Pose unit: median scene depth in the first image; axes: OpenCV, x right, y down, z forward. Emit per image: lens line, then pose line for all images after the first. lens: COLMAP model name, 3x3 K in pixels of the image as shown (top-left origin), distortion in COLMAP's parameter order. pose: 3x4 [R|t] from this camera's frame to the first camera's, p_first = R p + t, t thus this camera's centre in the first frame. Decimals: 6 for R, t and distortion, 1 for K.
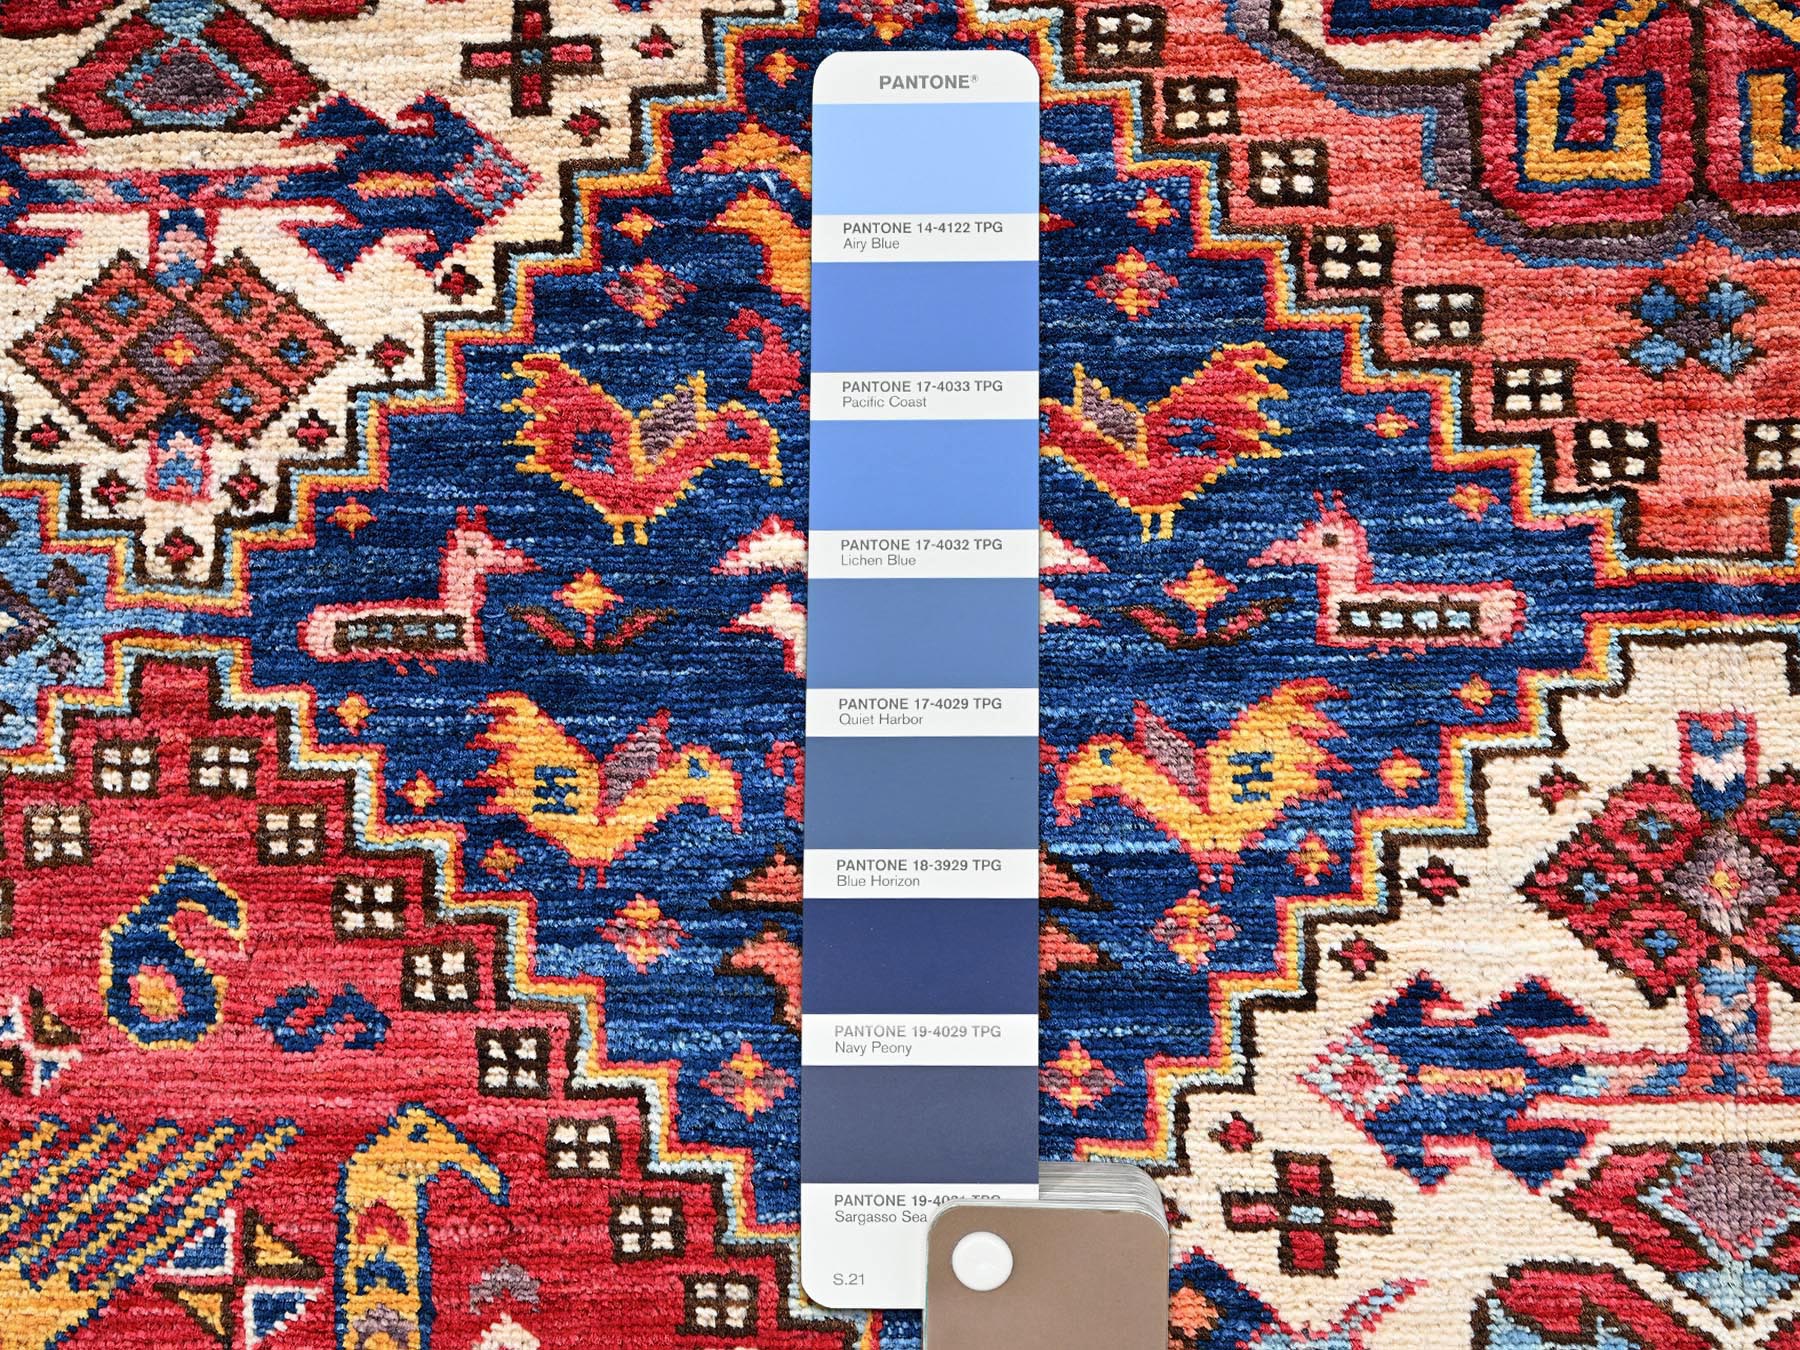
lens RADIAL K [[1578.1, 0, 899.9], [0, 1578.1, 675.1], [0, 0, 1]] dist [-0.003749, -0.000720]
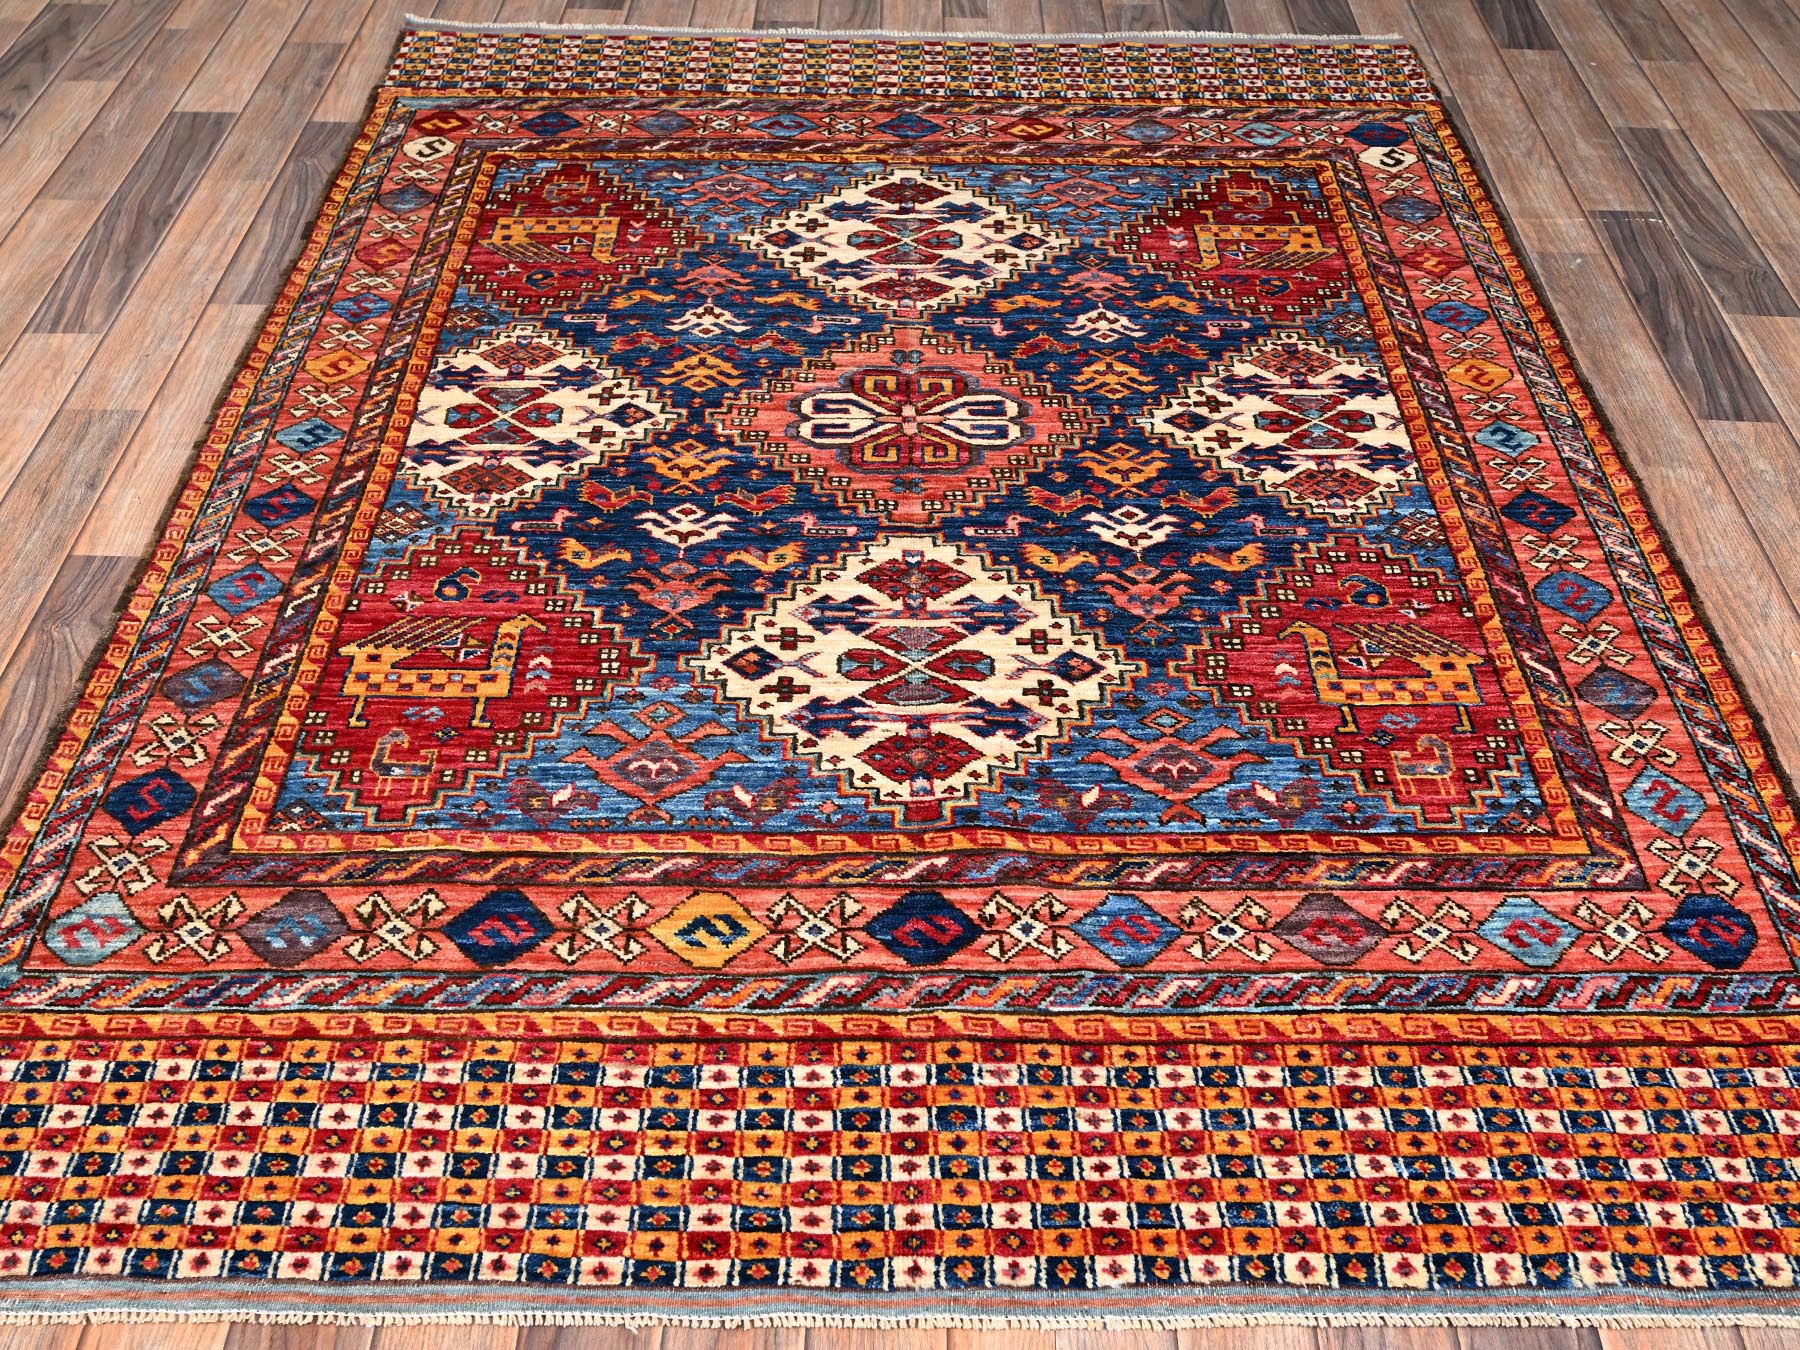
lens RADIAL K [[1199.2, 0, 901.8], [0, 1199.2, 675.8], [0, 0, 1]] dist [-0.000353, -0.004107]
pose [[0.997408, 0.013313, 0.070707, 0.310645], [0.034690, 0.771986, -0.634692, 1.987942], [-0.063035, 0.635500, 0.769523, -0.912217]]
